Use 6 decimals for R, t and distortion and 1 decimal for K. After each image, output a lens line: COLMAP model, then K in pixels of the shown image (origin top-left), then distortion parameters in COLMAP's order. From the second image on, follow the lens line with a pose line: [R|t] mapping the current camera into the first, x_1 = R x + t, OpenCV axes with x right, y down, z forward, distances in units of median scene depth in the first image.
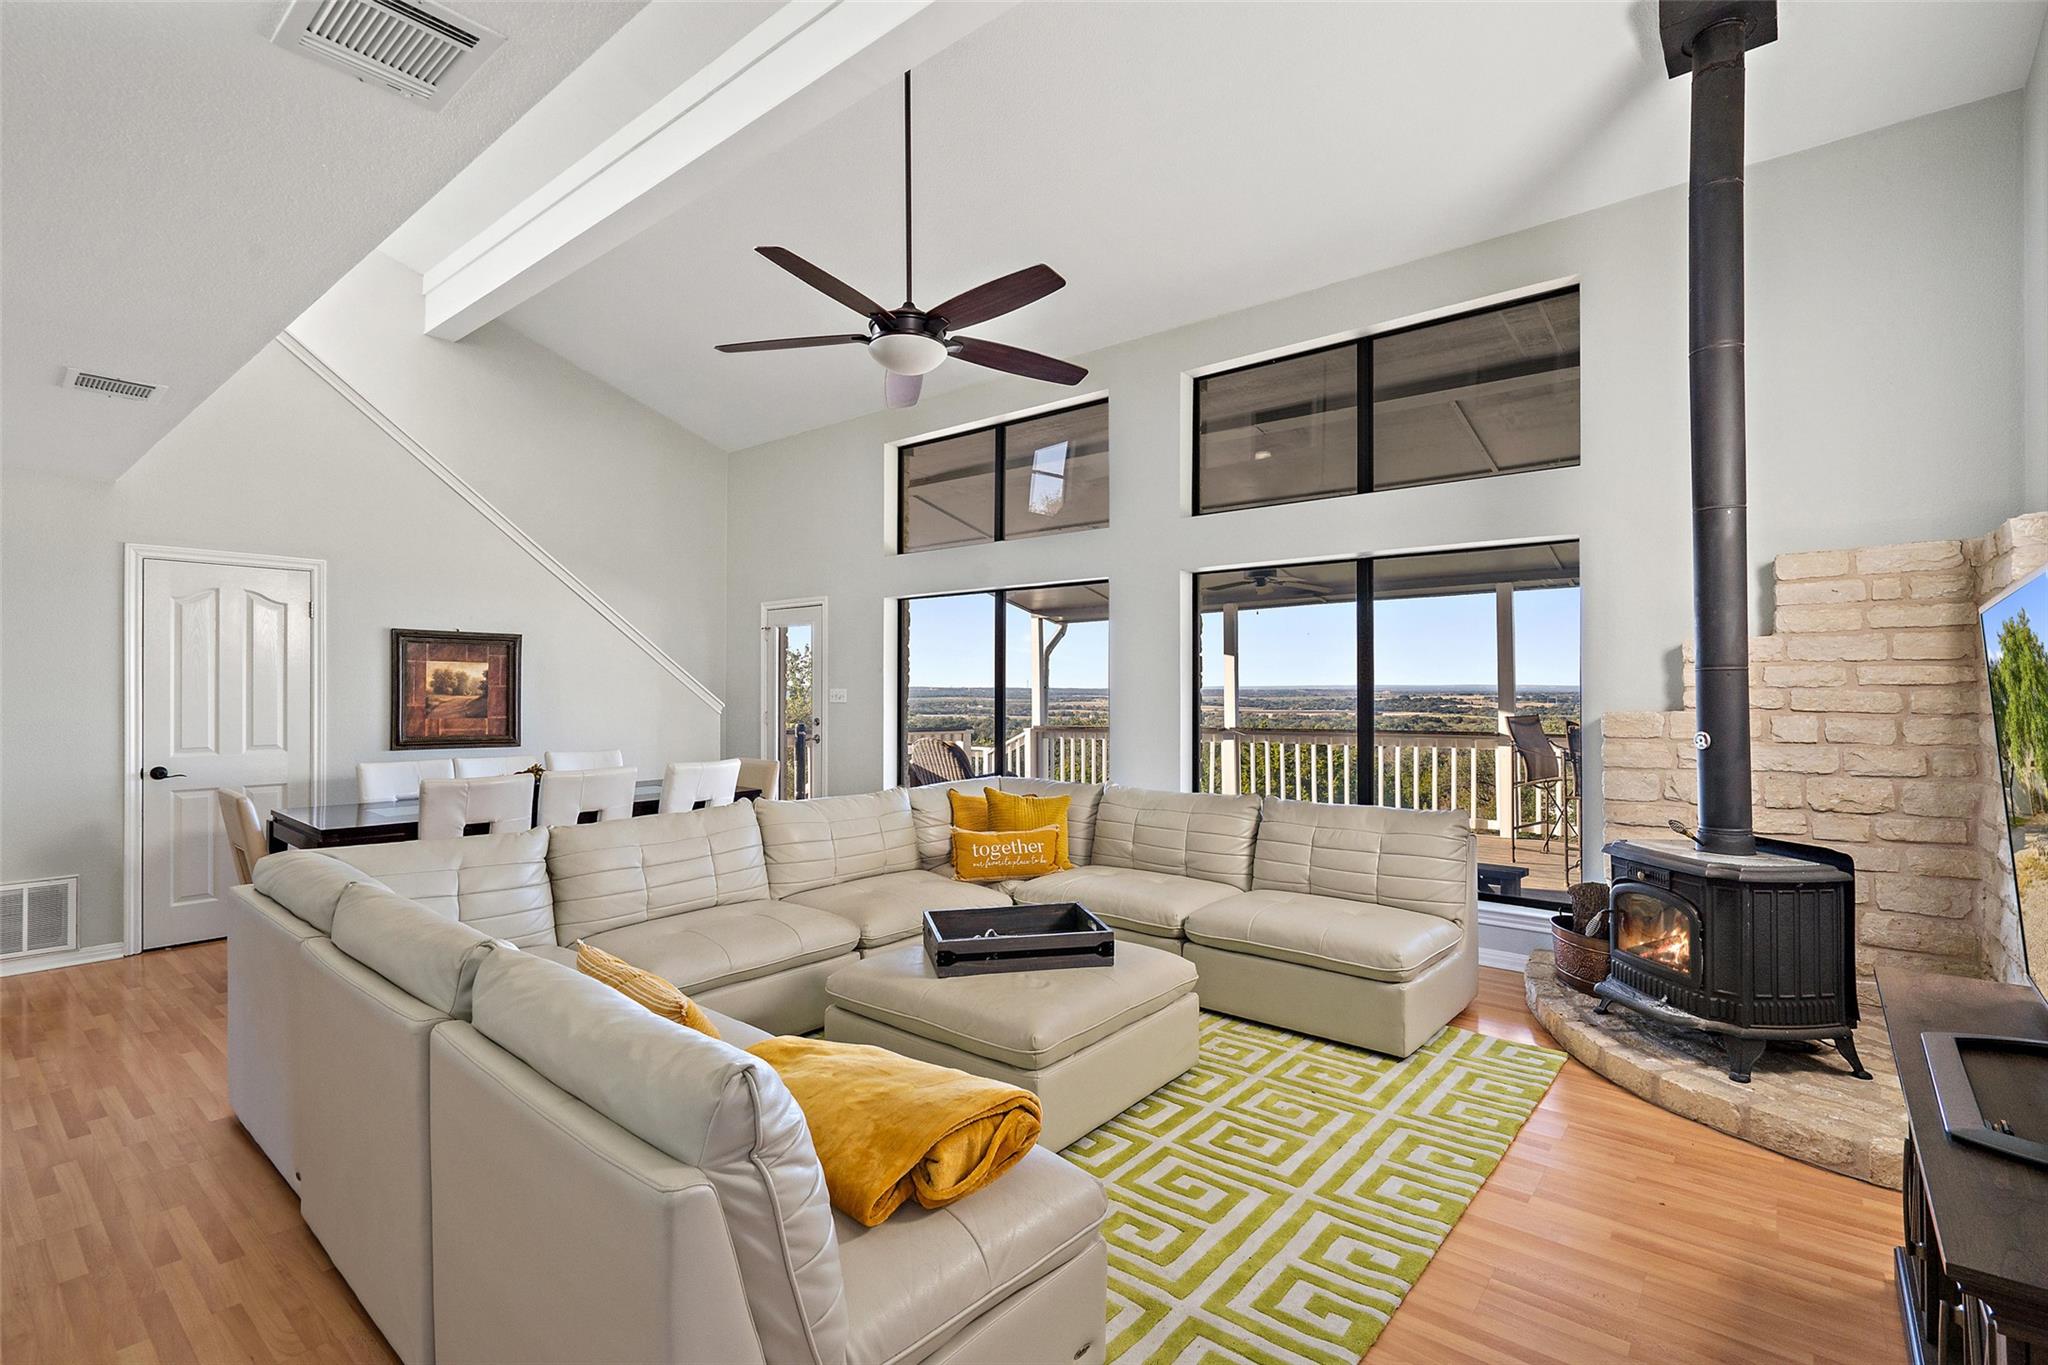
lens RADIAL K [[934.0, 0, 1028.6], [0, 934.0, 684.5], [0, 0, 1]] dist [-0.000477, 0.001678]
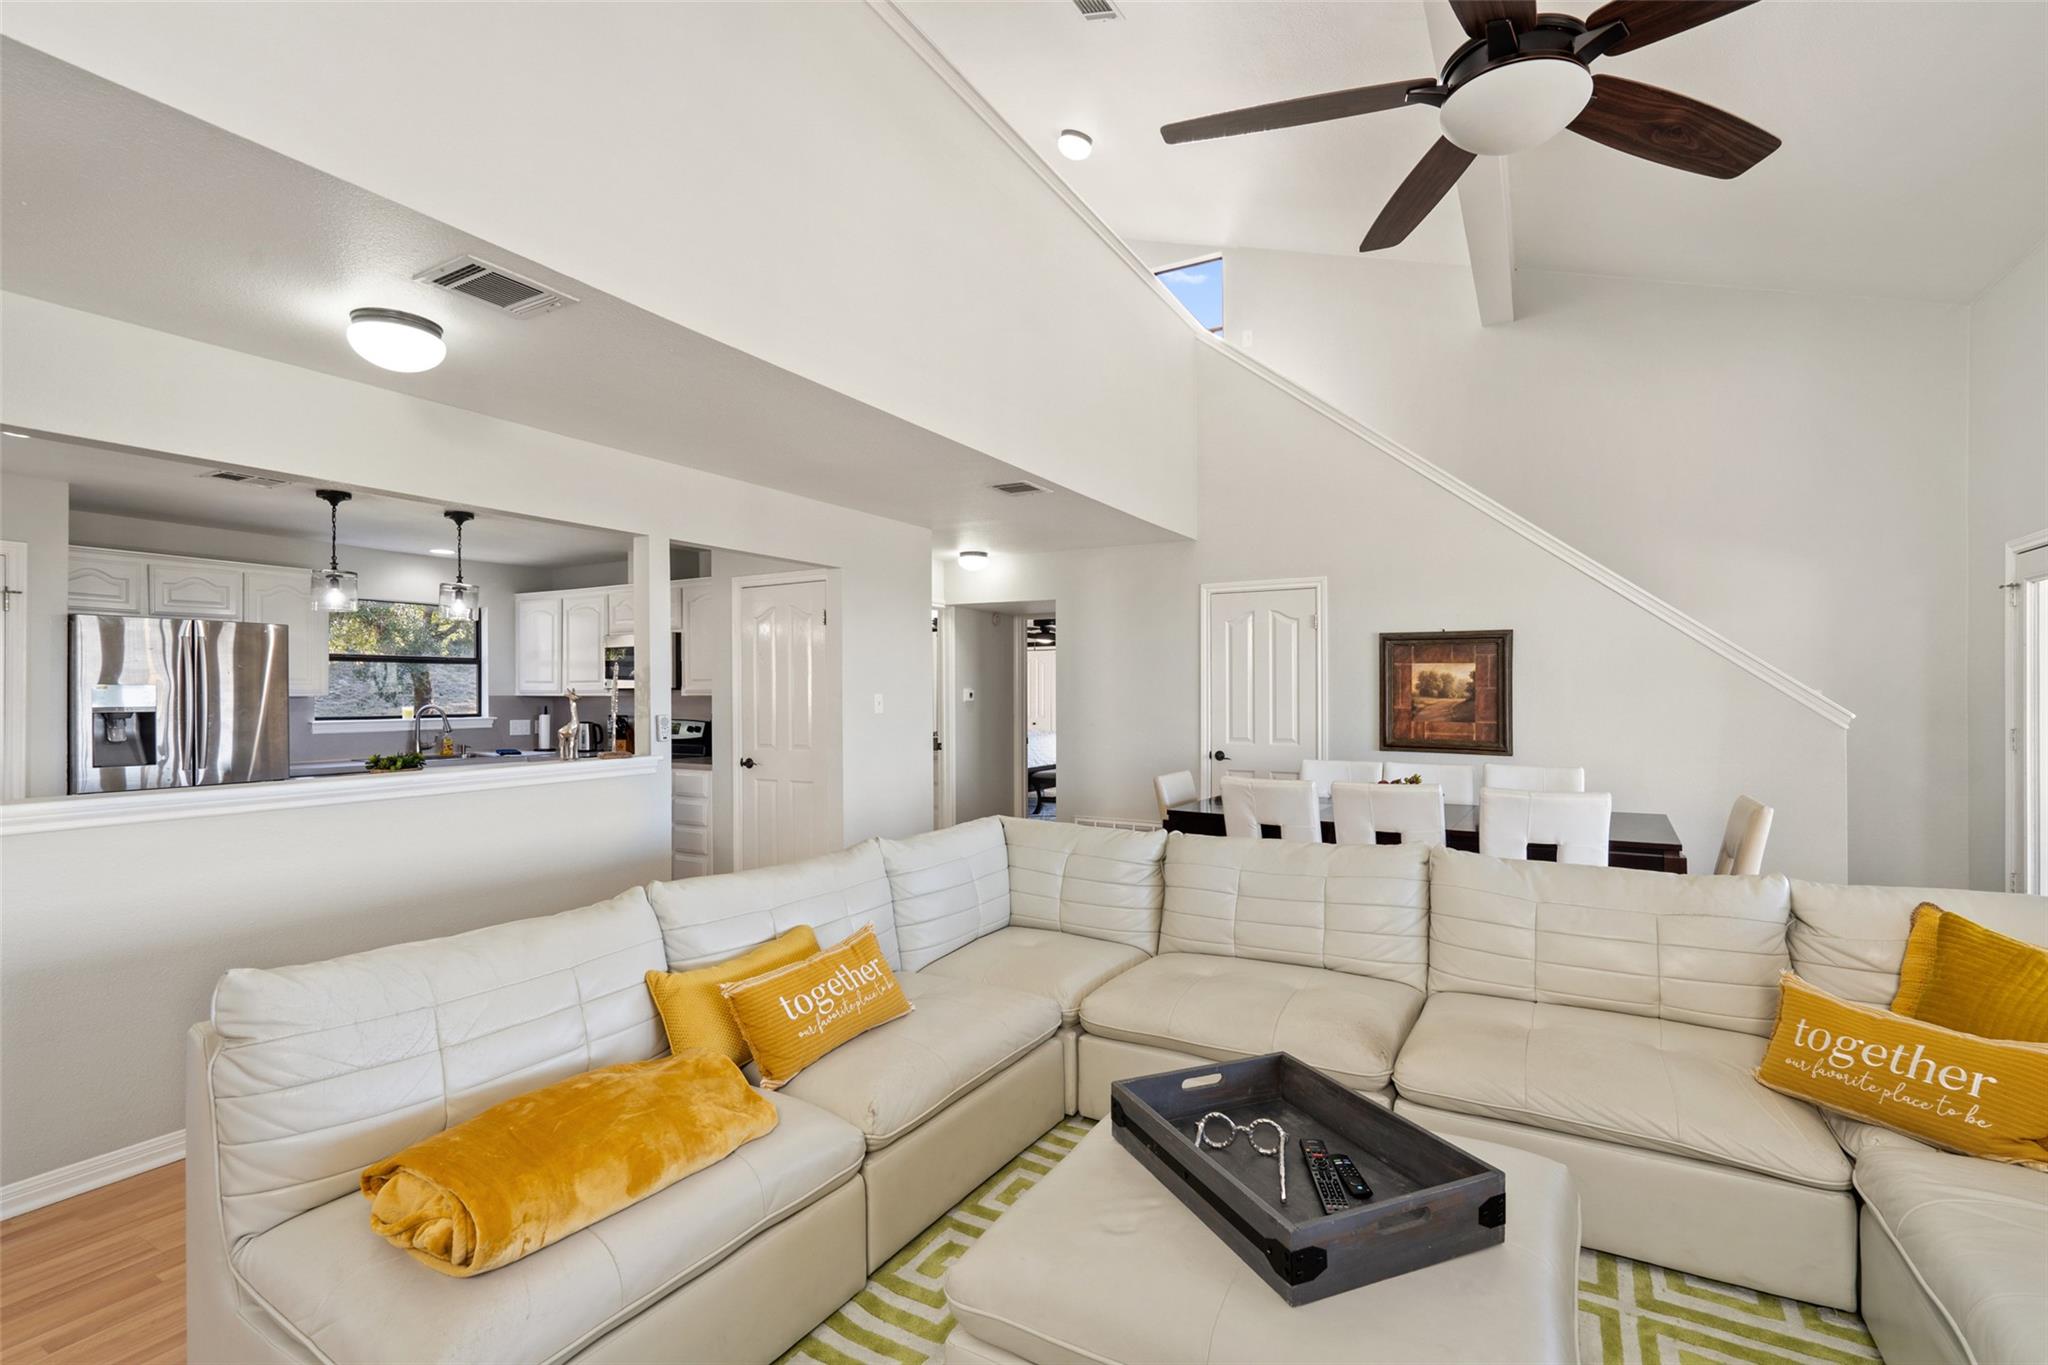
lens RADIAL K [[934.0, 0, 1020.9], [0, 934.0, 694.9], [0, 0, 1]] dist [-0.000477, 0.001678]
pose [[0.161936, 0.001931, -0.986799, 0.271012], [0.007991, 0.999963, 0.003268, 0.001851], [0.986769, -0.008415, 0.161915, 0.420748]]
